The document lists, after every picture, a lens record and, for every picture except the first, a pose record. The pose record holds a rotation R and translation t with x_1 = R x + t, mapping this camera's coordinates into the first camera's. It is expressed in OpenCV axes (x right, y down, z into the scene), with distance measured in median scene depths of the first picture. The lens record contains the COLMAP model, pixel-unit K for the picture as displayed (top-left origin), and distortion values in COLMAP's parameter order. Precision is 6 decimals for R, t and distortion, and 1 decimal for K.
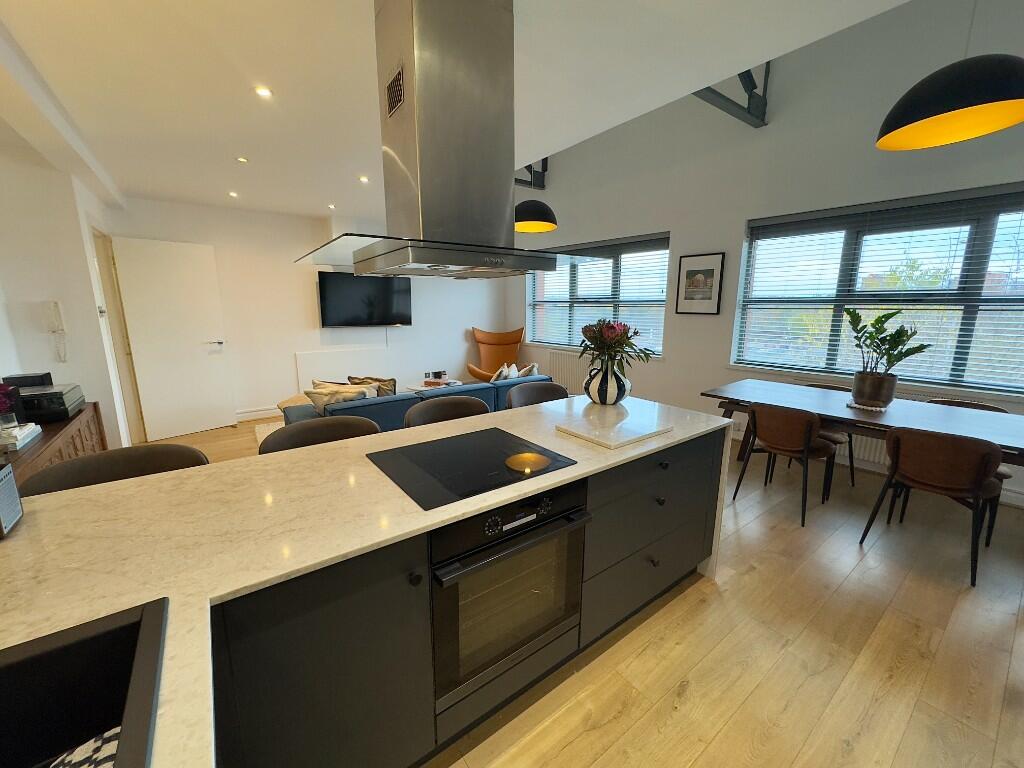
lens RADIAL K [[407.7, 0, 510.8], [0, 407.7, 383.6], [0, 0, 1]] dist [-0.003745, 0.000526]
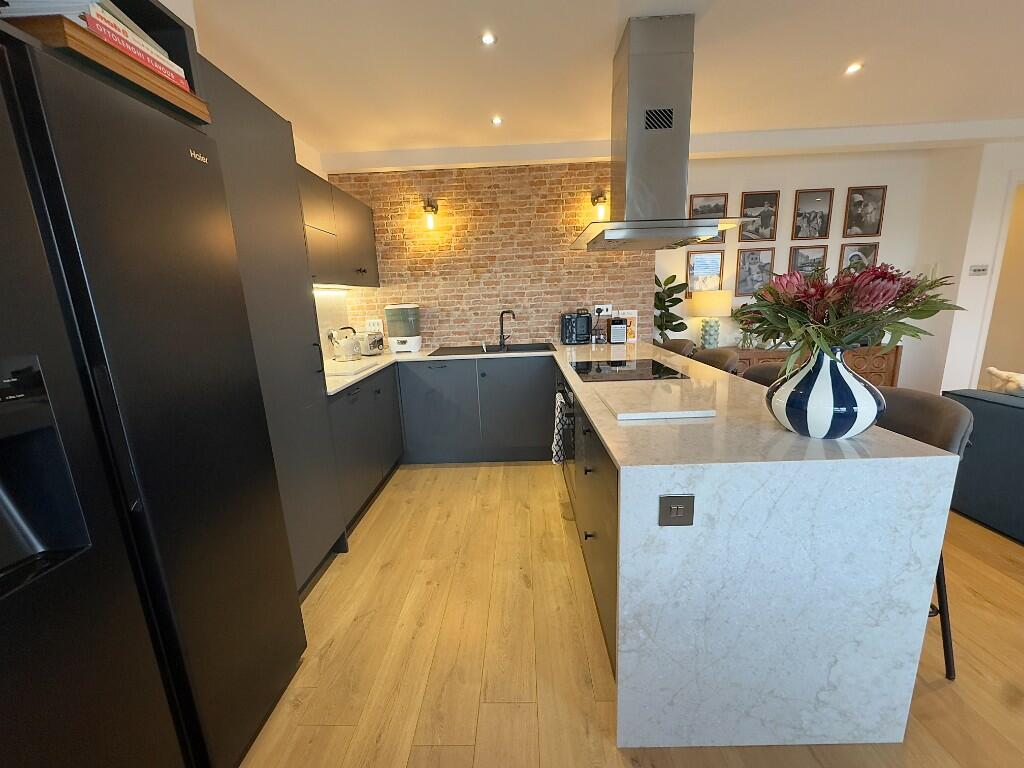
lens RADIAL K [[407.7, 0, 510.8], [0, 407.7, 383.6], [0, 0, 1]] dist [-0.003745, 0.000526]
pose [[-0.609236, 0.186747, -0.770686, 0.504699], [-0.116509, 0.940248, 0.319935, -0.075038], [0.784383, 0.284708, -0.551075, 0.577007]]
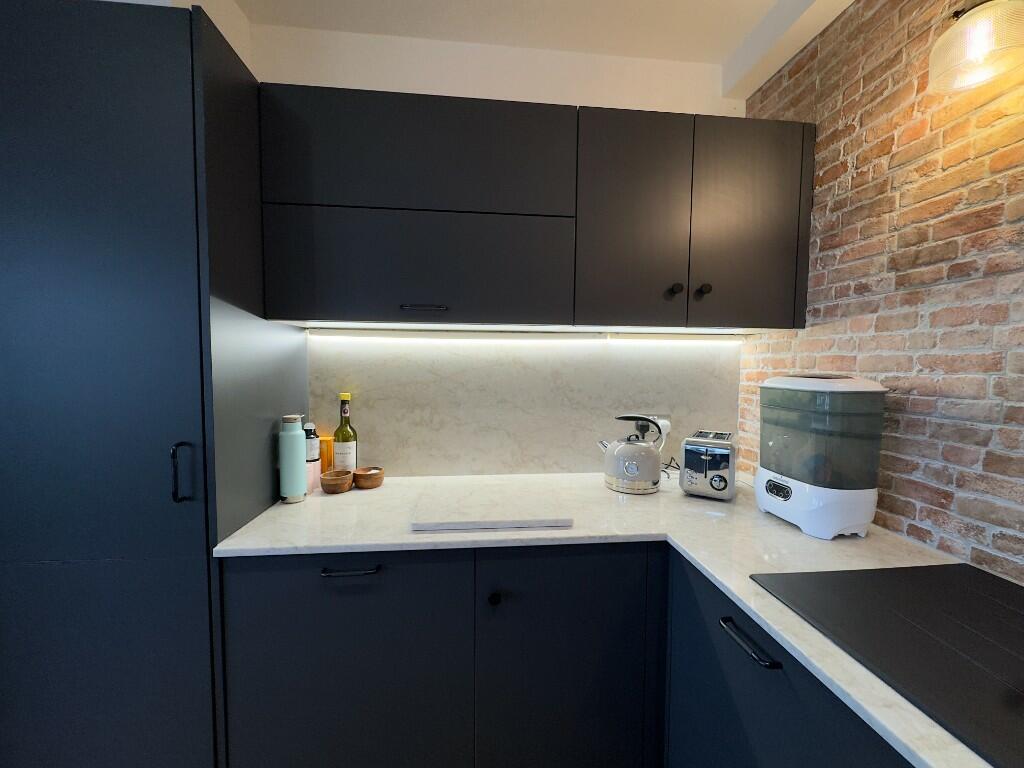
lens RADIAL K [[407.7, 0, 510.8], [0, 407.7, 383.6], [0, 0, 1]] dist [-0.003745, 0.000526]
pose [[-0.859791, -0.035978, 0.509377, -0.011792], [0.093106, 0.969749, 0.225651, -0.008203], [-0.502086, 0.241438, -0.830432, 0.210750]]
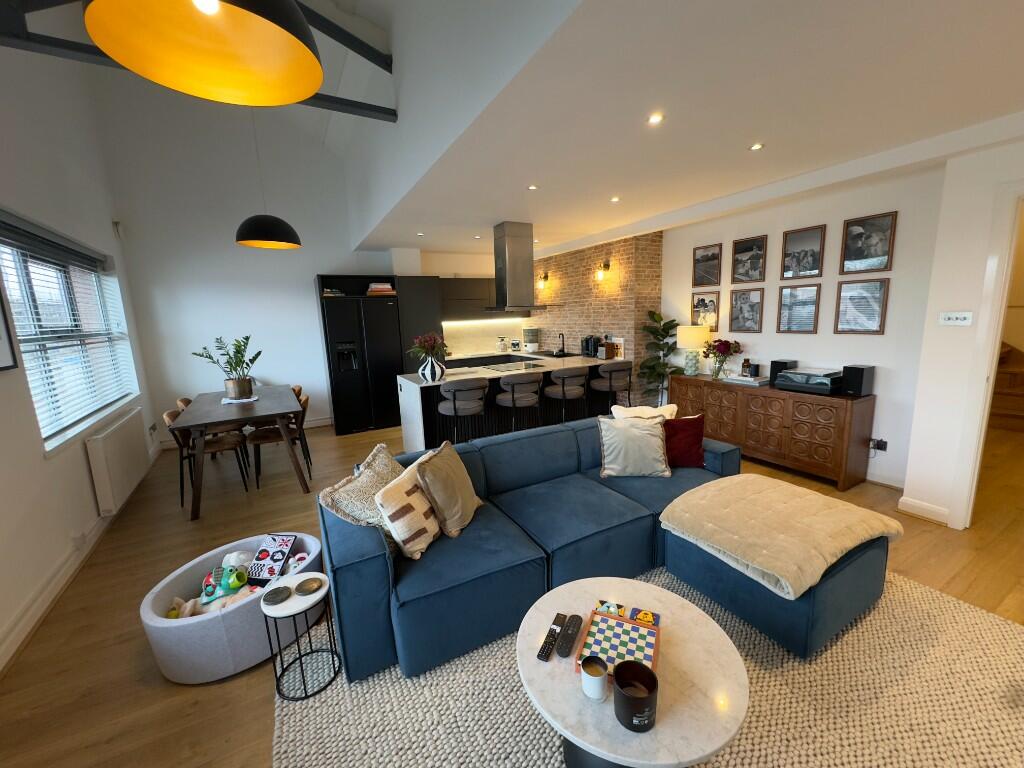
lens RADIAL K [[407.7, 0, 510.8], [0, 407.7, 383.6], [0, 0, 1]] dist [-0.003745, 0.000526]
pose [[-0.990907, 0.016015, 0.133589, -0.192699], [0.063353, 0.931471, 0.358256, -0.322593], [-0.118697, 0.363462, -0.924016, 1.535409]]
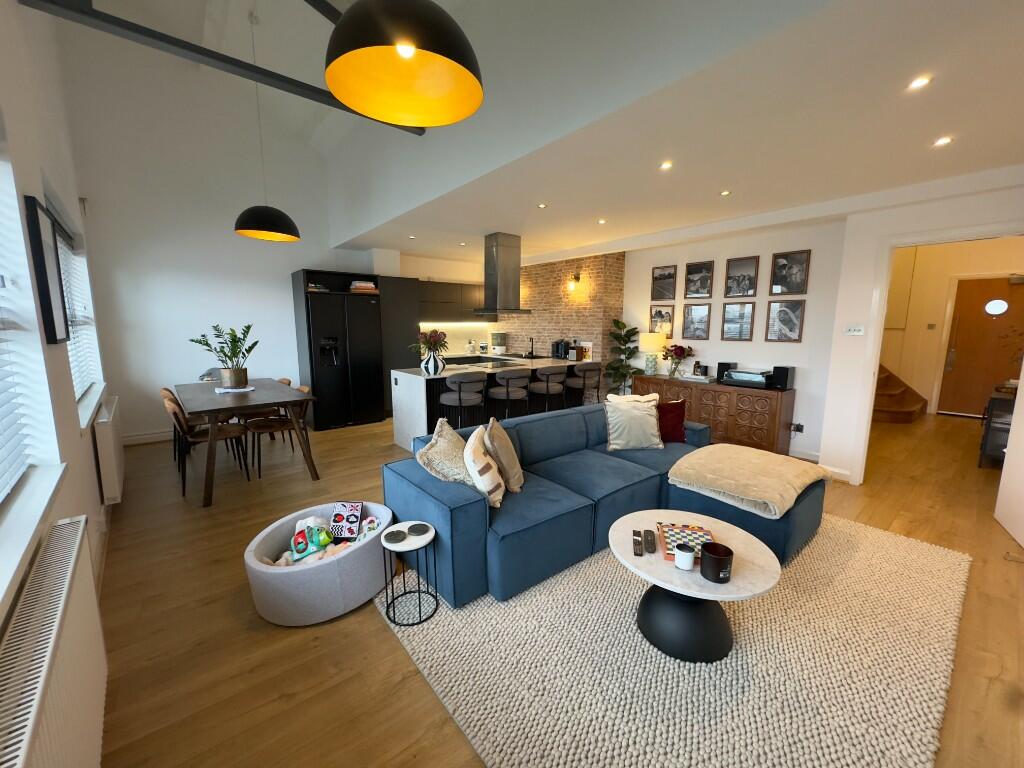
lens RADIAL K [[407.7, 0, 510.8], [0, 407.7, 383.6], [0, 0, 1]] dist [-0.003745, 0.000526]
pose [[-0.998738, 0.004528, -0.050012, -0.013123], [-0.012721, 0.940633, 0.339187, -0.325335], [0.048579, 0.339396, -0.939389, 1.658199]]
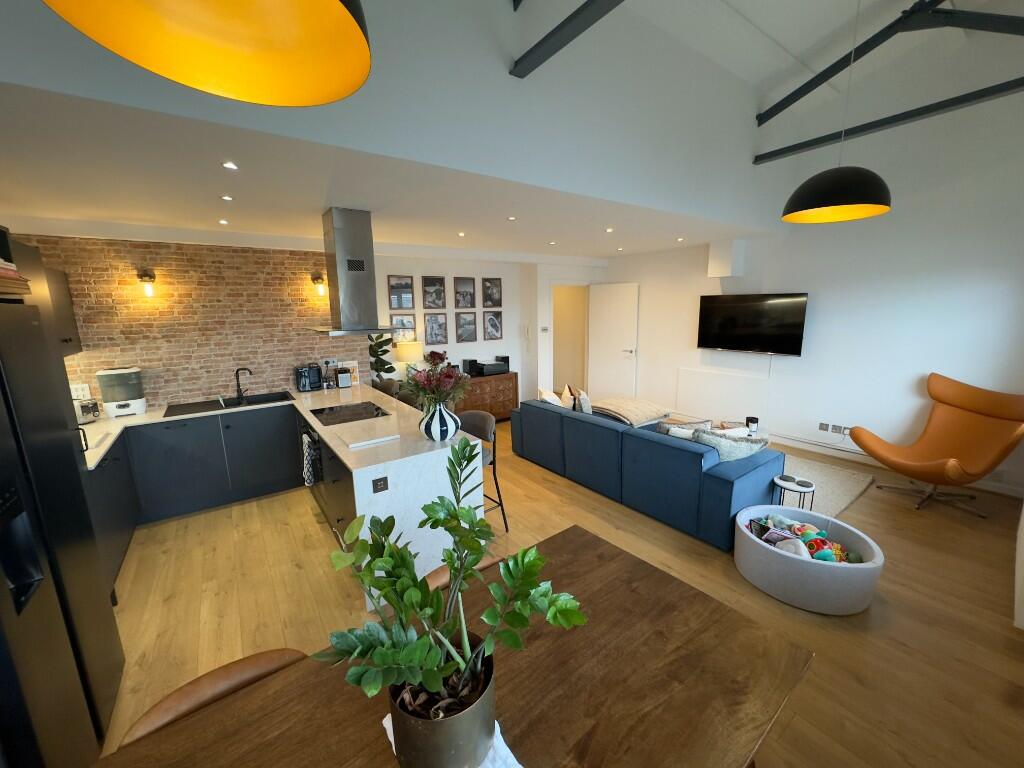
lens RADIAL K [[407.7, 0, 510.8], [0, 407.7, 383.6], [0, 0, 1]] dist [-0.003745, 0.000526]
pose [[-0.010816, 0.185871, -0.982515, 0.799229], [-0.178256, 0.966475, 0.184799, -0.209066], [0.983925, 0.177138, 0.022680, 0.684347]]
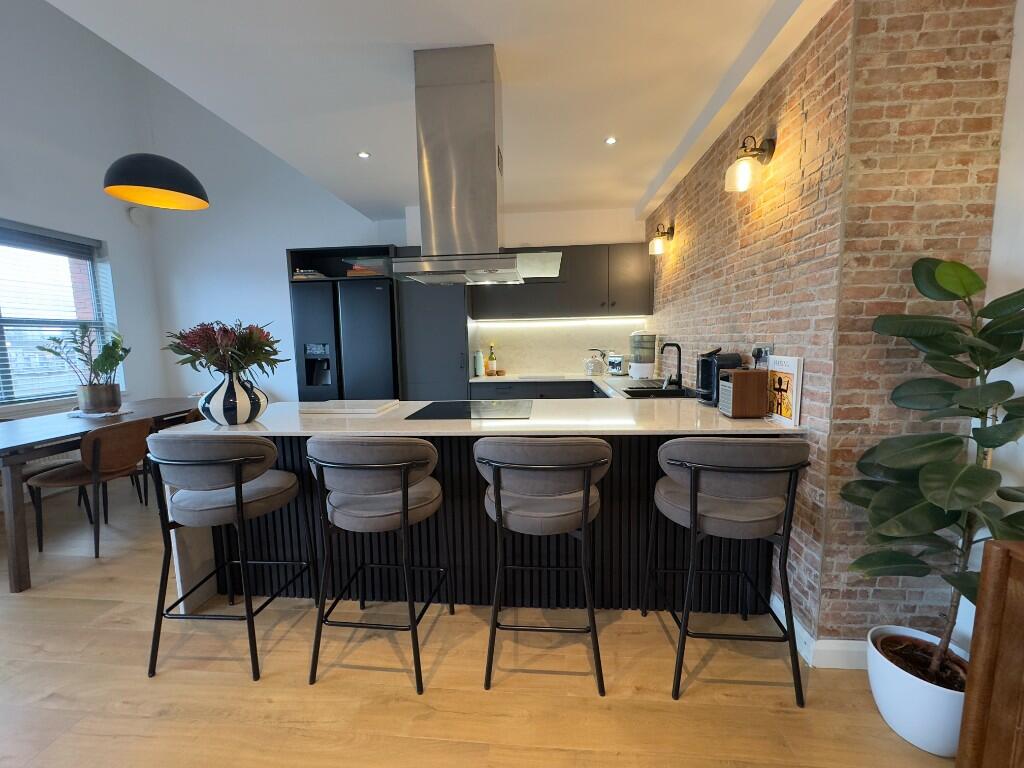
lens RADIAL K [[407.7, 0, 510.8], [0, 407.7, 383.6], [0, 0, 1]] dist [-0.003745, 0.000526]
pose [[-0.751886, -0.057590, 0.656773, -0.425011], [0.148877, 0.955616, 0.254231, -0.091452], [-0.642264, 0.288932, -0.709940, 0.720491]]
